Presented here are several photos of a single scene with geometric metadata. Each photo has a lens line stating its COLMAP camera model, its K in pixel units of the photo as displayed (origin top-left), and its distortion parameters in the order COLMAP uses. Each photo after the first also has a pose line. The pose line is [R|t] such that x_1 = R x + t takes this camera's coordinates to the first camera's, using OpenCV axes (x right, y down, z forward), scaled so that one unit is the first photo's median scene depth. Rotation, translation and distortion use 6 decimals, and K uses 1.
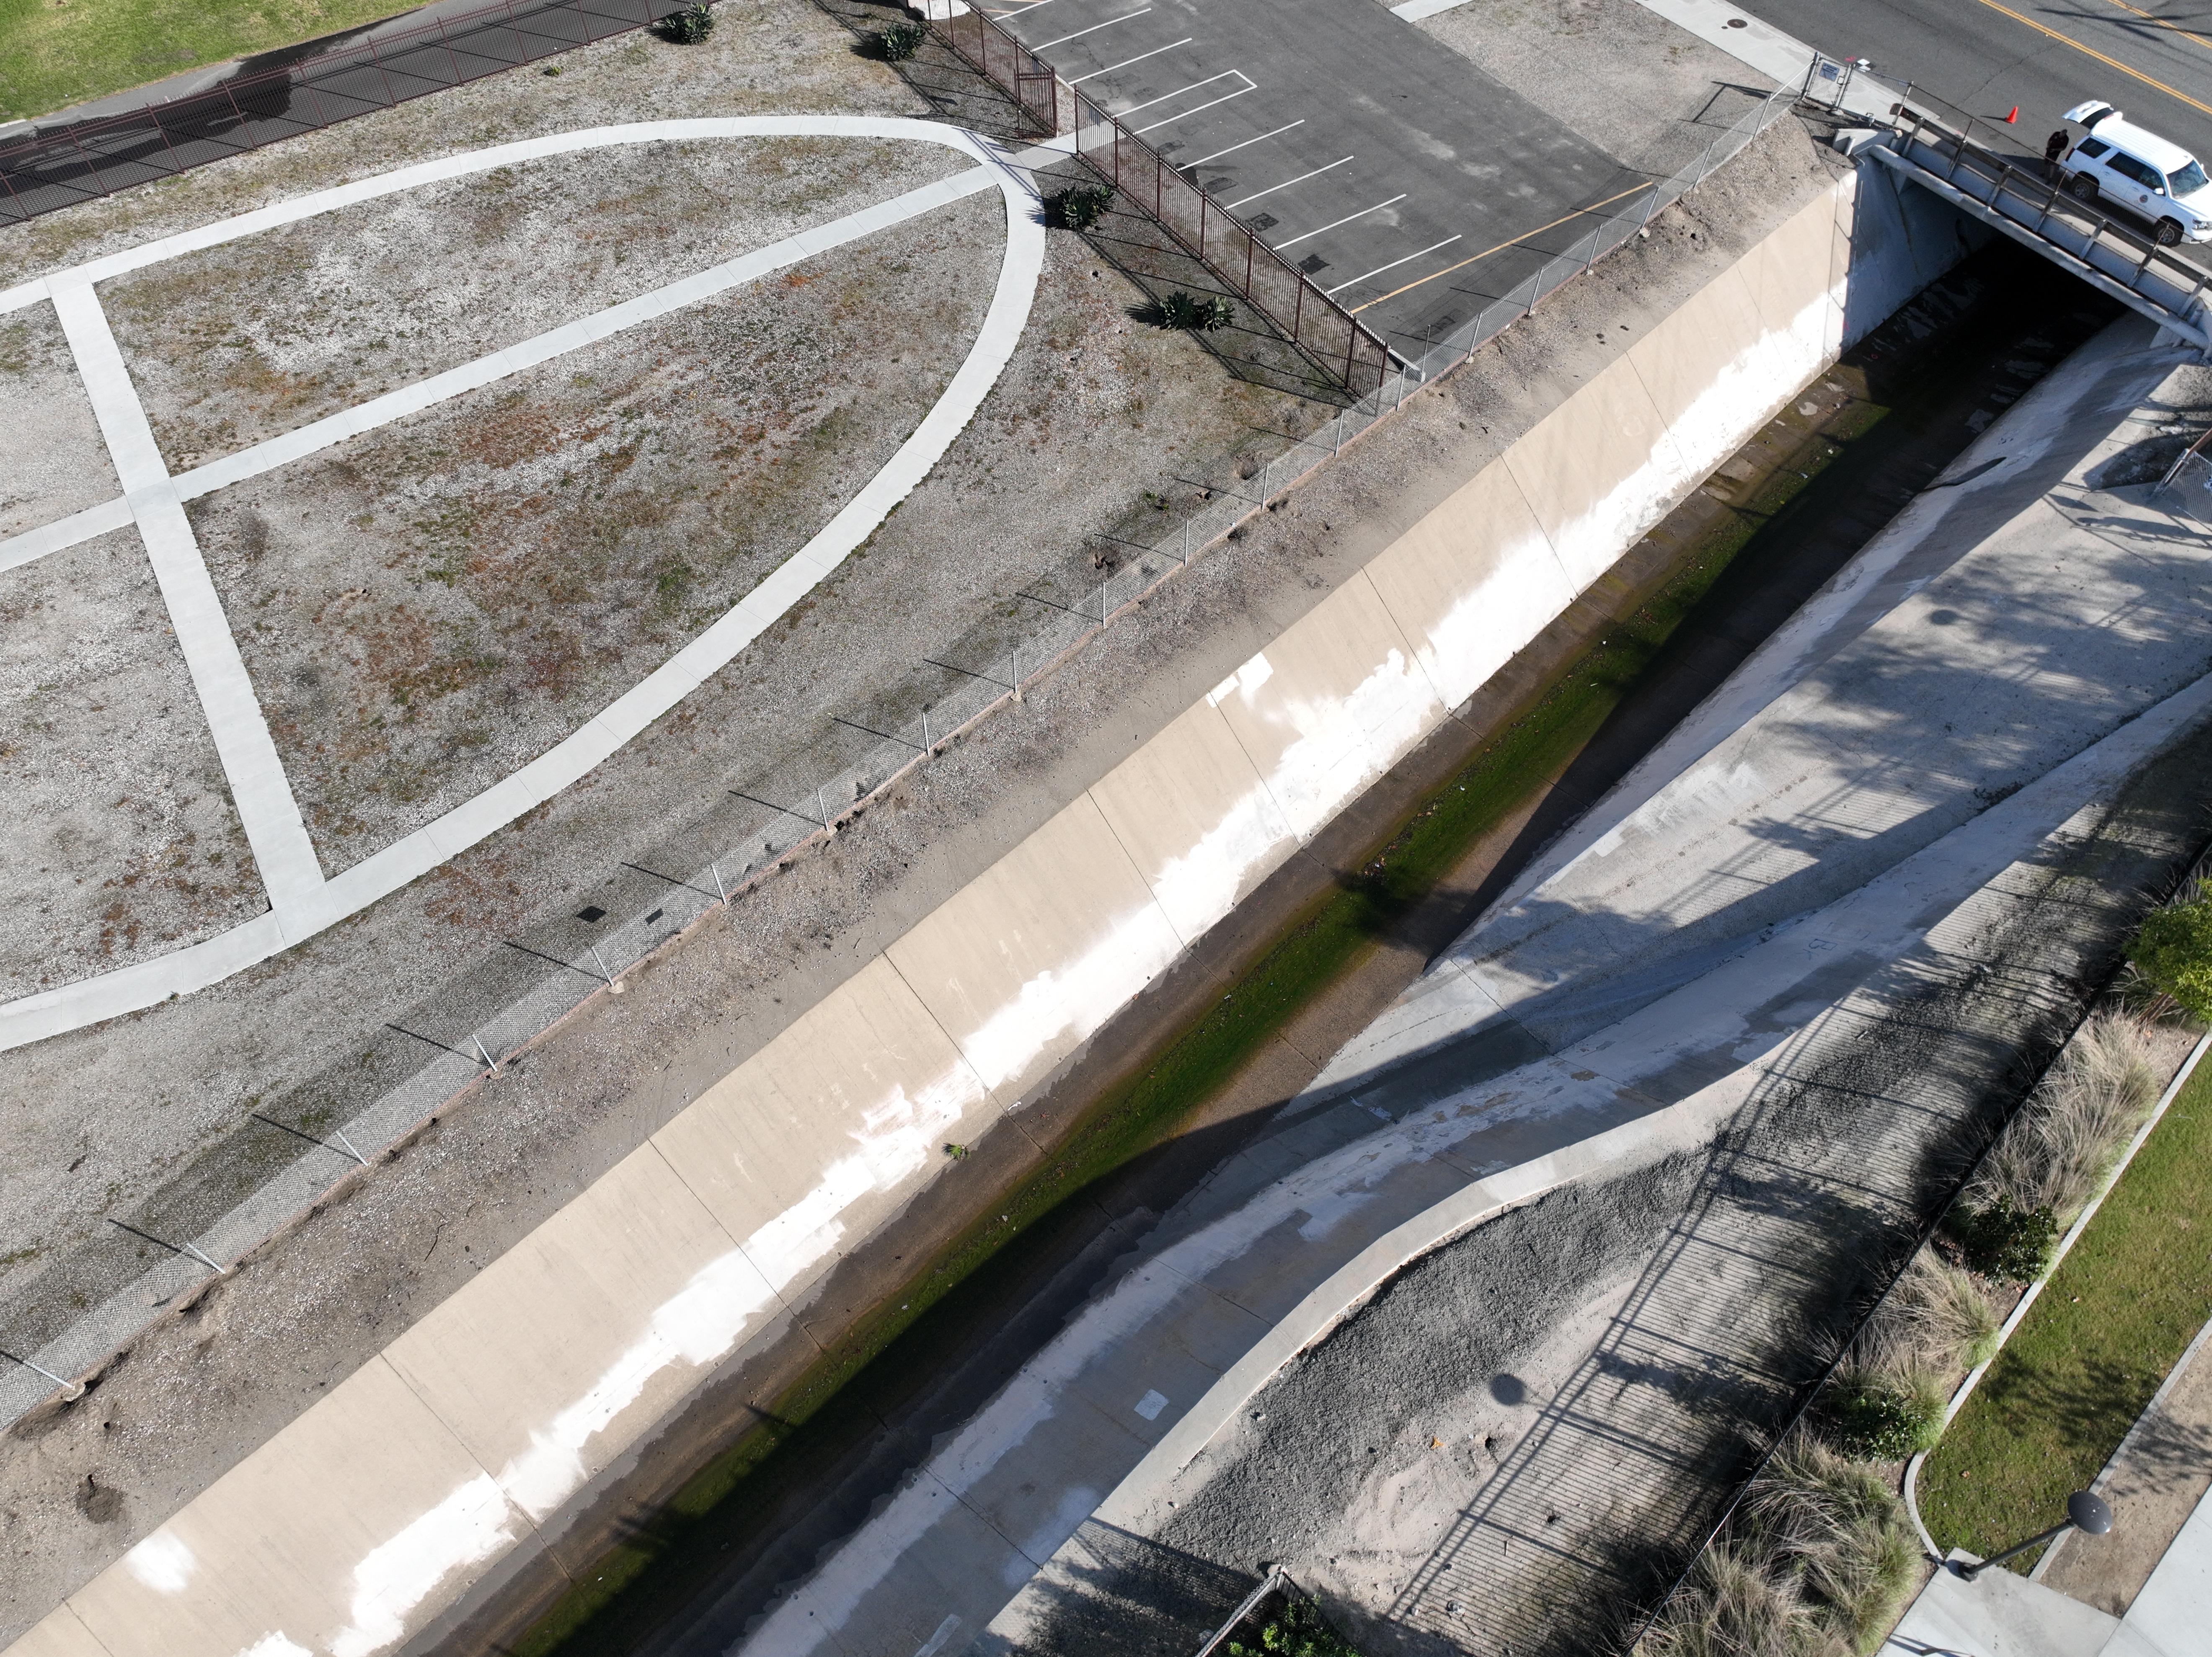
lens RADIAL K [[1556.9, 0, 1105.9], [0, 1556.9, 812.9], [0, 0, 1]] dist [-0.002420, 0.019250]
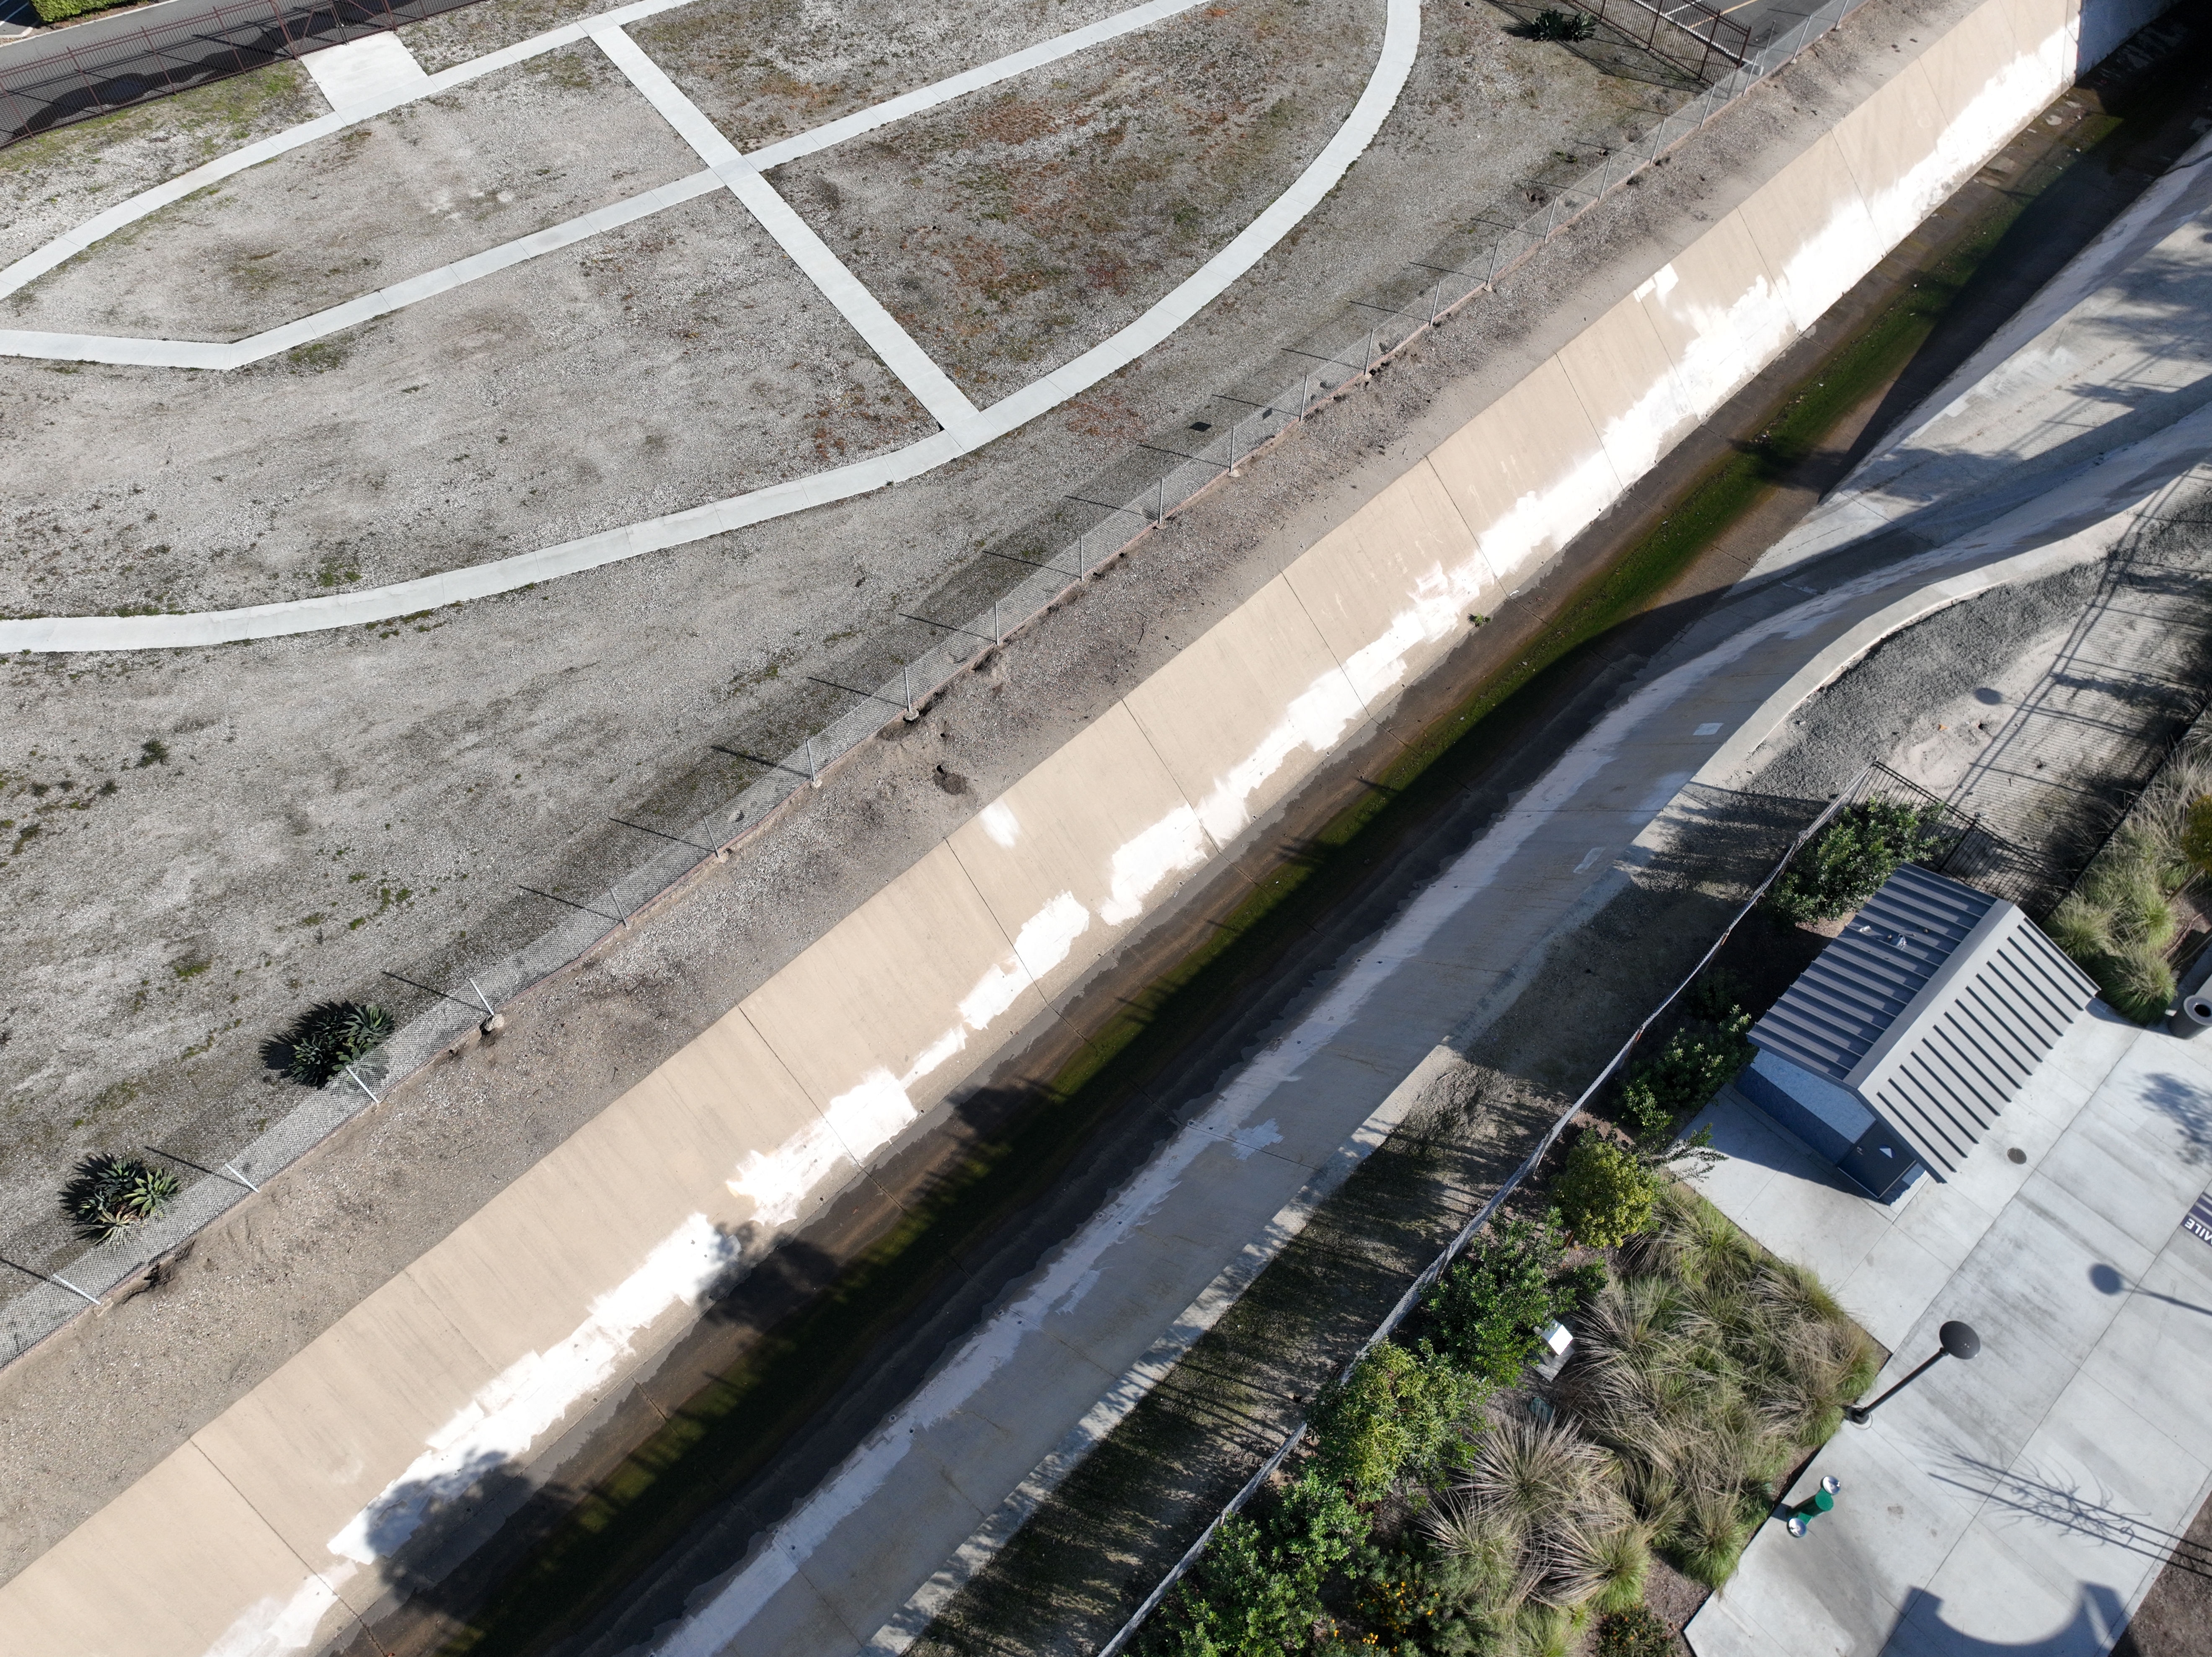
lens RADIAL K [[1556.9, 0, 1105.9], [0, 1556.9, 812.9], [0, 0, 1]] dist [-0.002420, 0.019250]
pose [[0.999878, -0.012083, 0.009894, -0.347889], [0.012085, 0.999927, -0.000092, 0.311981], [-0.009893, 0.000211, 0.999951, -0.223835]]
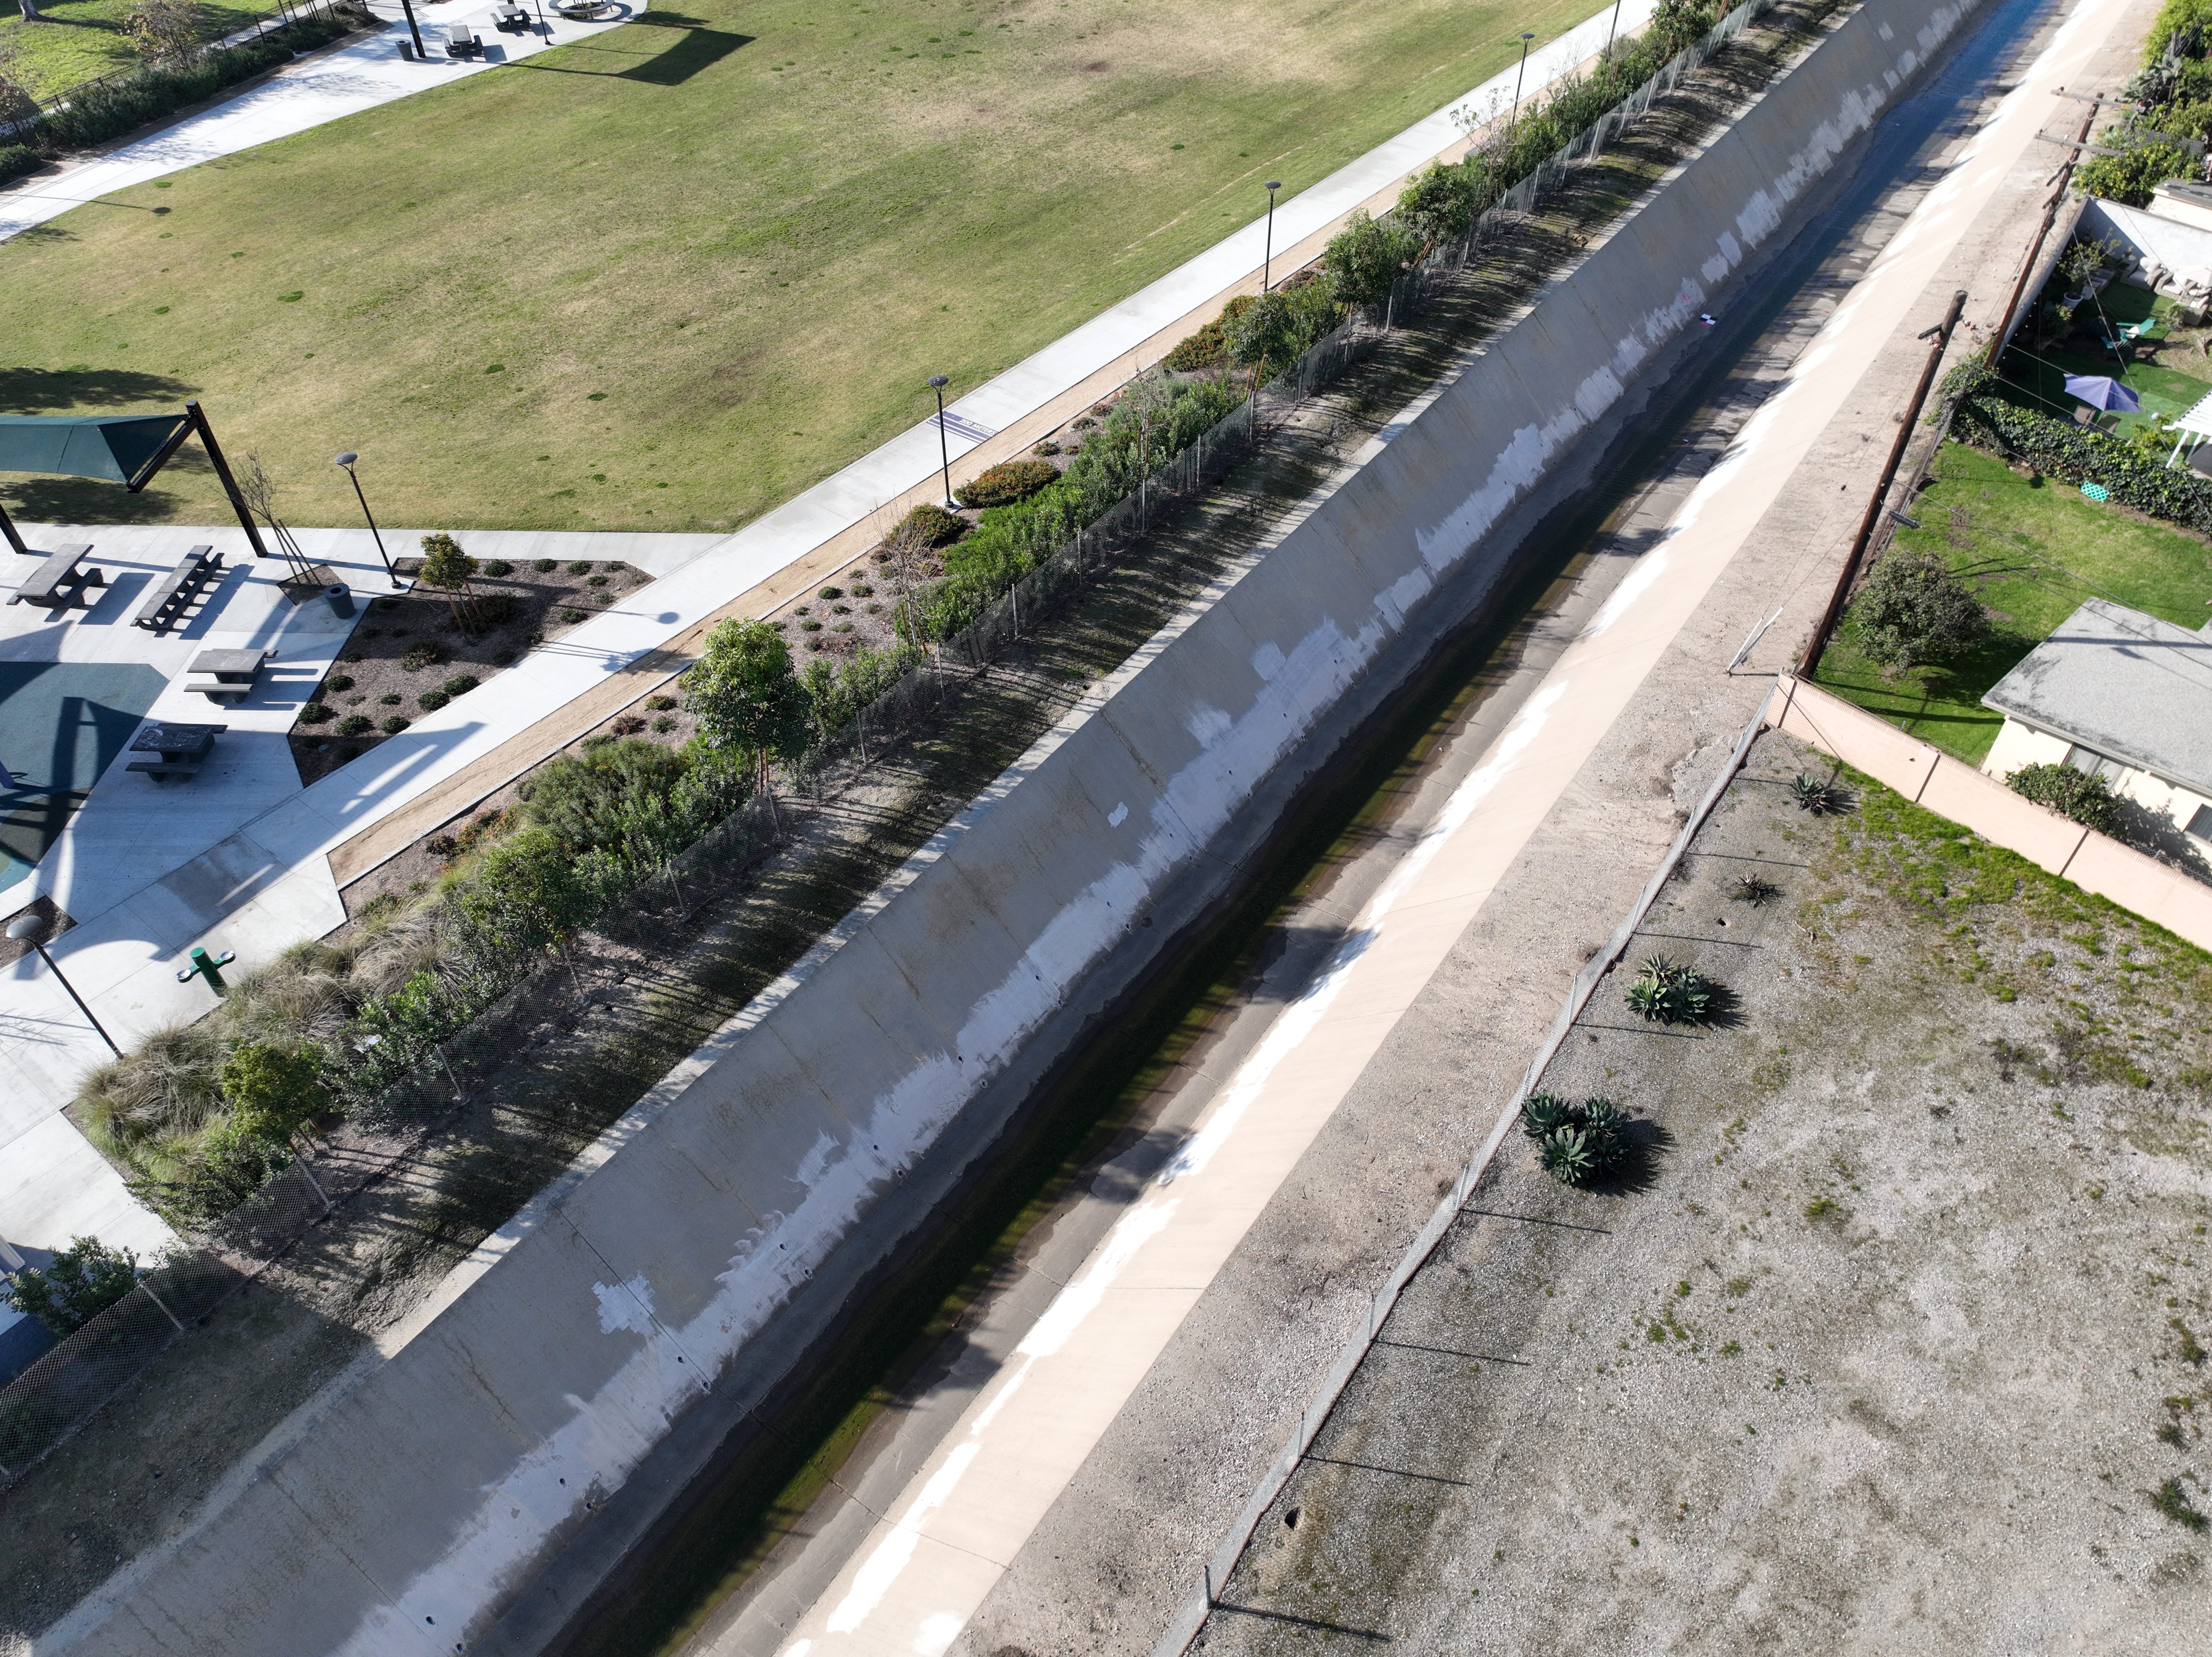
lens RADIAL K [[1541.9, 0, 1106.0], [0, 1541.9, 820.0], [0, 0, 1]] dist [0.000435, 0.008017]
pose [[-0.984826, 0.138677, -0.104341, -0.445028], [-0.122969, -0.133352, 0.983410, -0.241363], [0.122462, 0.981319, 0.148381, 0.270304]]
